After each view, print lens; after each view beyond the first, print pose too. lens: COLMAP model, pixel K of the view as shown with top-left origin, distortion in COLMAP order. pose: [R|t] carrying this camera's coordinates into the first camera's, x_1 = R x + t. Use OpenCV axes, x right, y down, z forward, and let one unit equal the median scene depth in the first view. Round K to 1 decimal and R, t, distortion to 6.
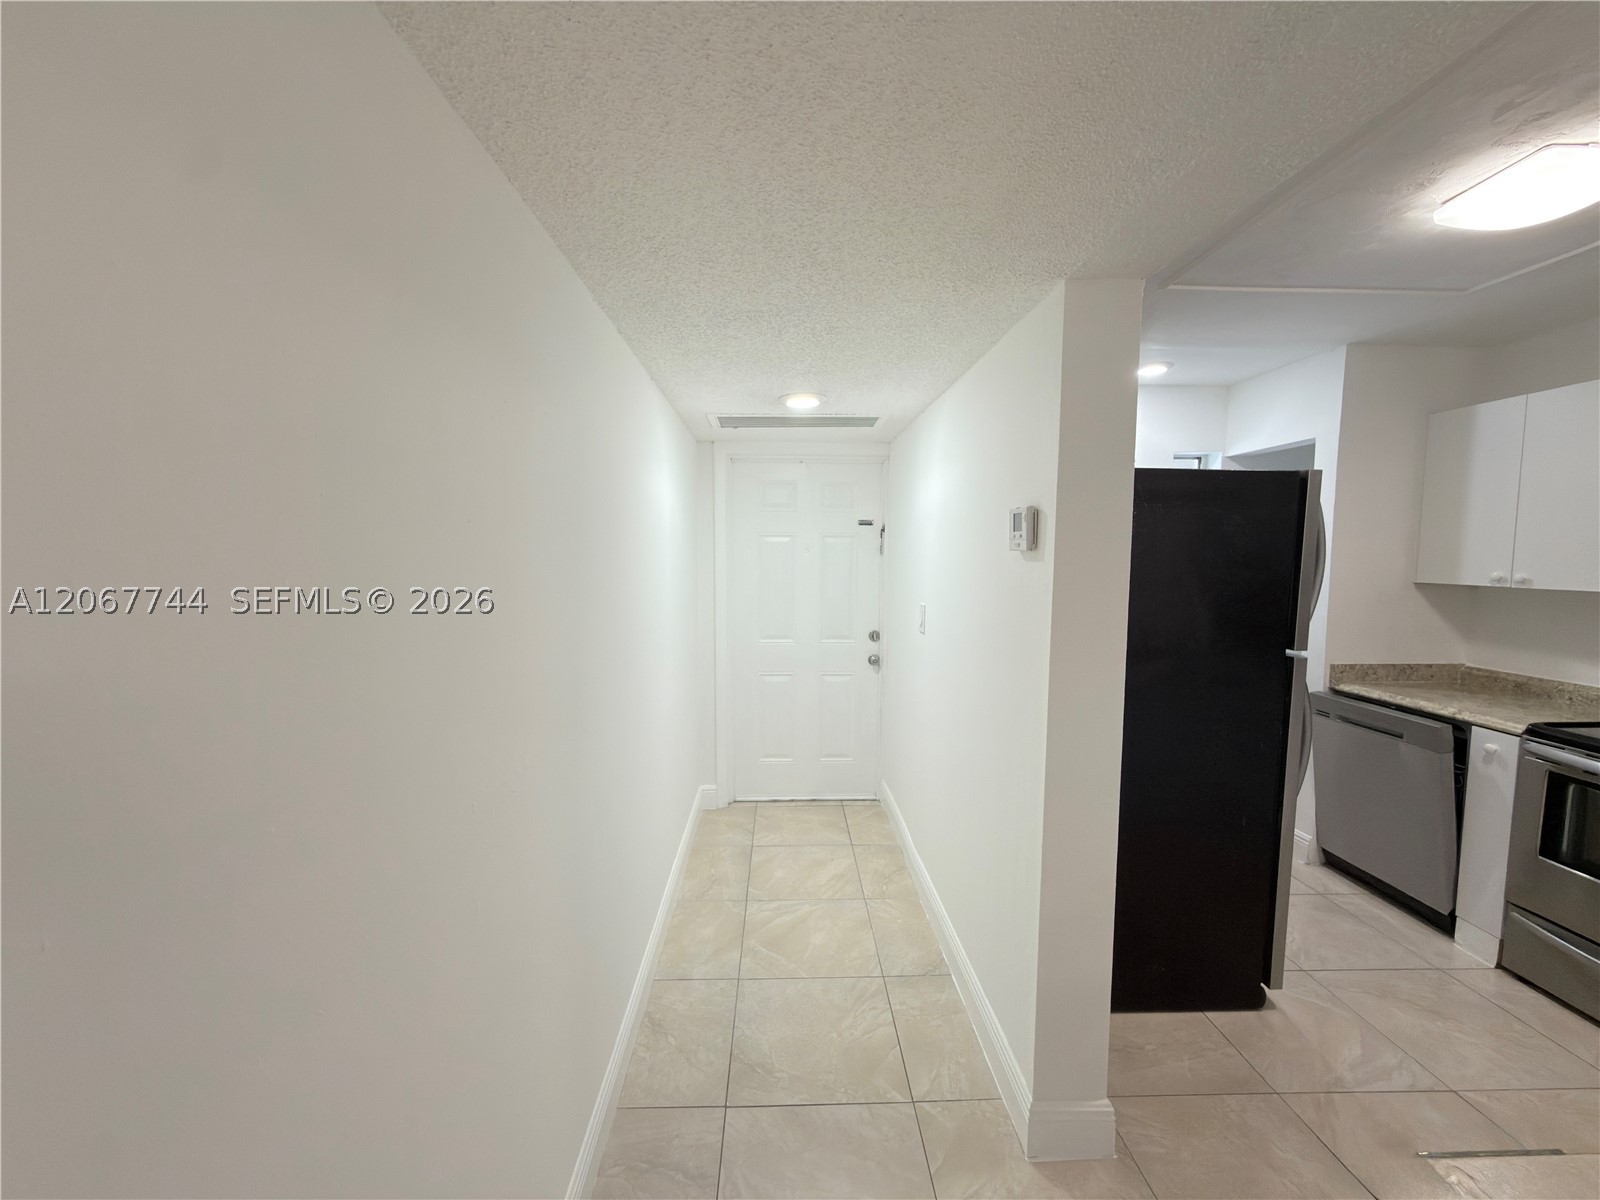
lens RADIAL K [[637.9, 0, 800.0], [0, 637.9, 600.0], [0, 0, 1]] dist [-0.001404, -0.000172]
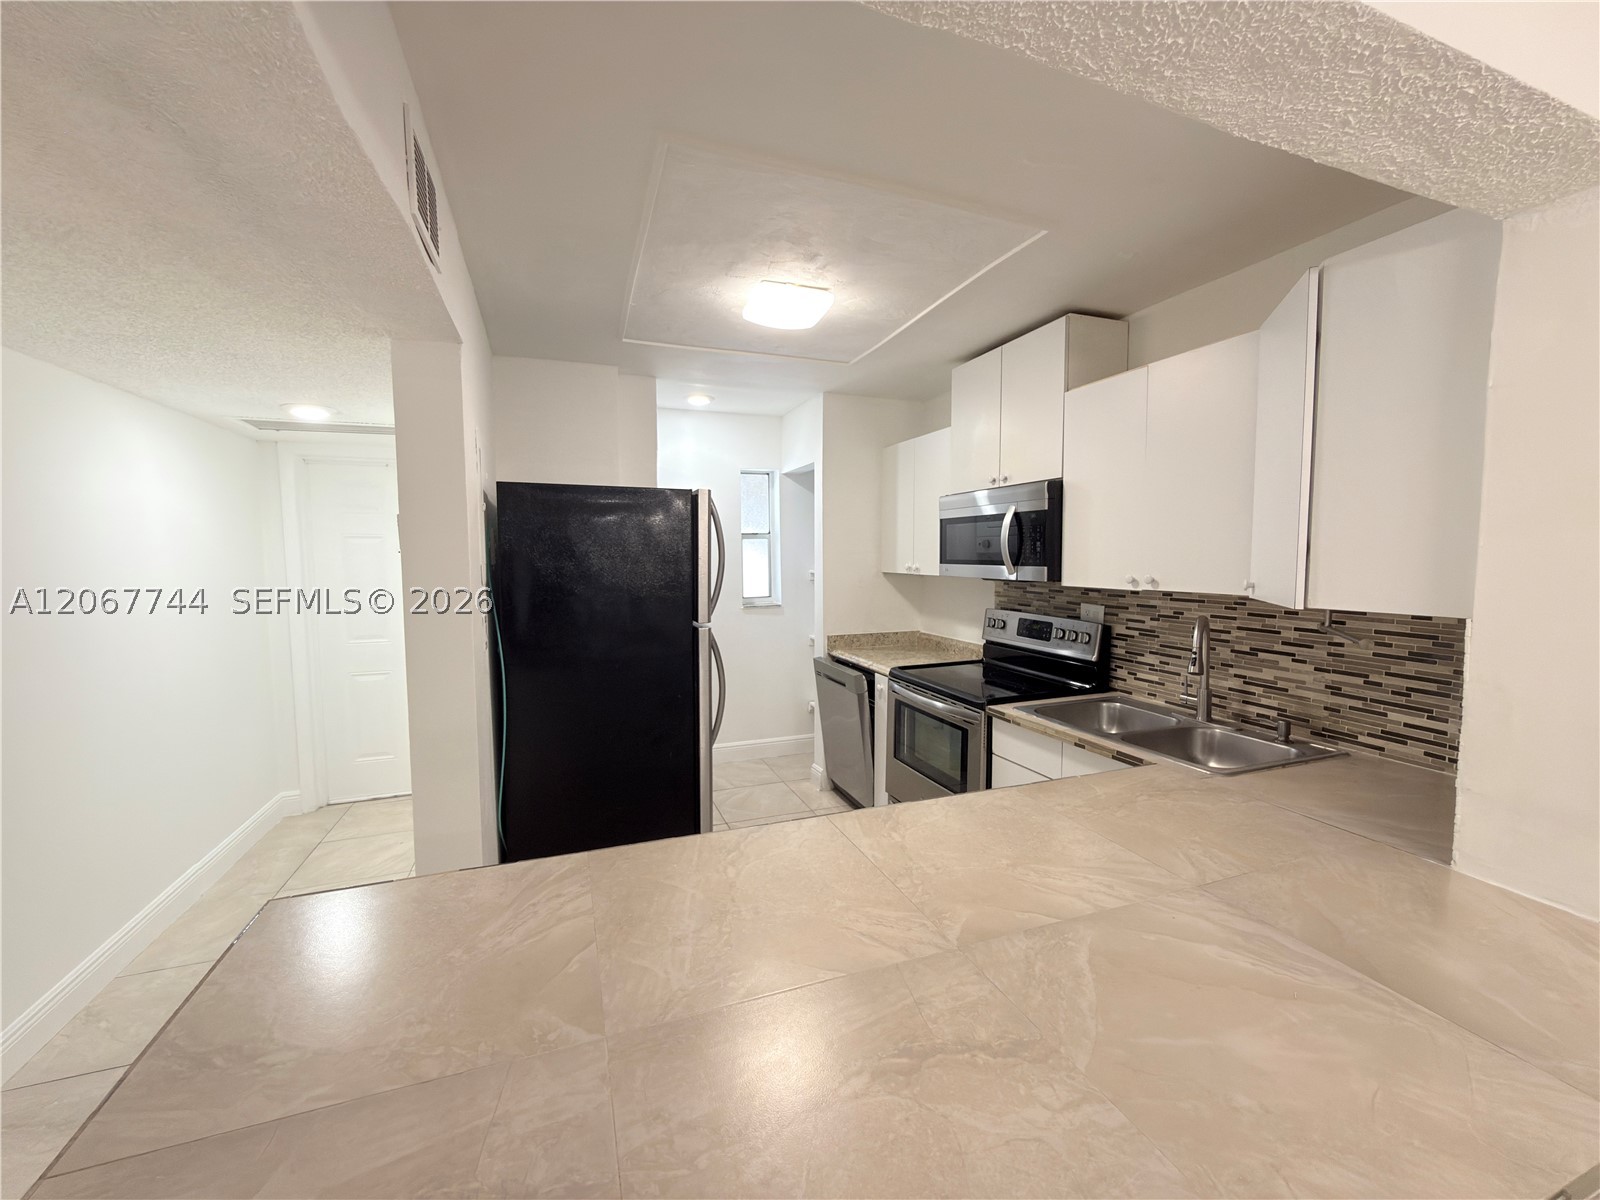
lens RADIAL K [[637.9, 0, 800.0], [0, 637.9, 600.0], [0, 0, 1]] dist [-0.001404, -0.000172]
pose [[0.946946, -0.031119, 0.319883, 0.362248], [0.031516, 0.999495, 0.003938, 0.020665], [-0.319844, 0.006352, 0.947449, -0.225086]]
